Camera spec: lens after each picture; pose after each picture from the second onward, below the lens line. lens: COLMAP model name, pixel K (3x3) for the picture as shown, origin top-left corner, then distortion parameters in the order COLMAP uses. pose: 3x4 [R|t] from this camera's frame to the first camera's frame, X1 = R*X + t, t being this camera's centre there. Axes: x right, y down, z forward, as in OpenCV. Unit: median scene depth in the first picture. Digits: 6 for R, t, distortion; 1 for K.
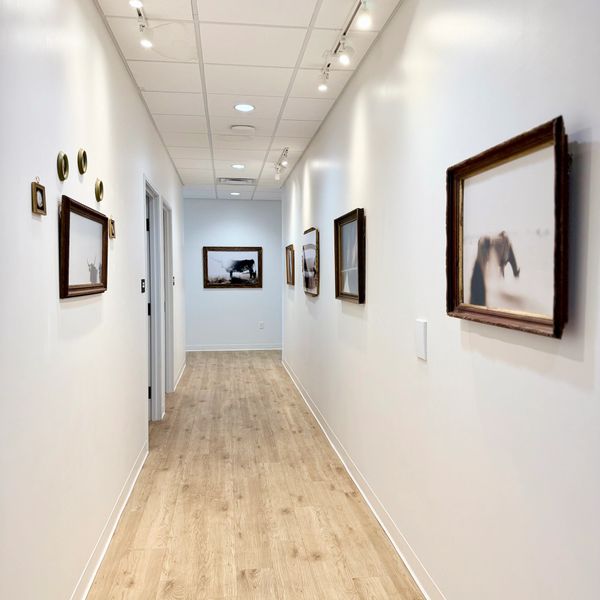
lens RADIAL K [[579.7, 0, 300.4], [0, 579.7, 301.2], [0, 0, 1]] dist [0.055853, 0.000000]
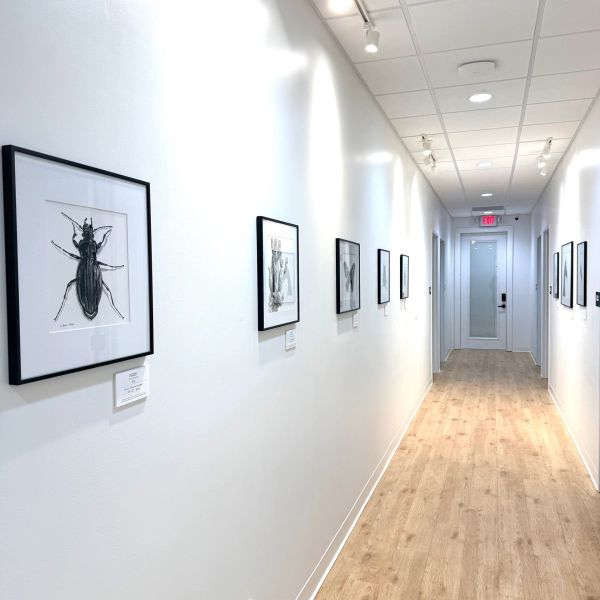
lens RADIAL K [[579.7, 0, 298.6], [0, 579.7, 294.7], [0, 0, 1]] dist [0.055853, 0.000000]
pose [[-0.900066, -0.017975, 0.435382, -0.255148], [0.021151, 0.996169, 0.084853, -0.134246], [-0.435239, 0.085582, -0.896238, 2.122695]]
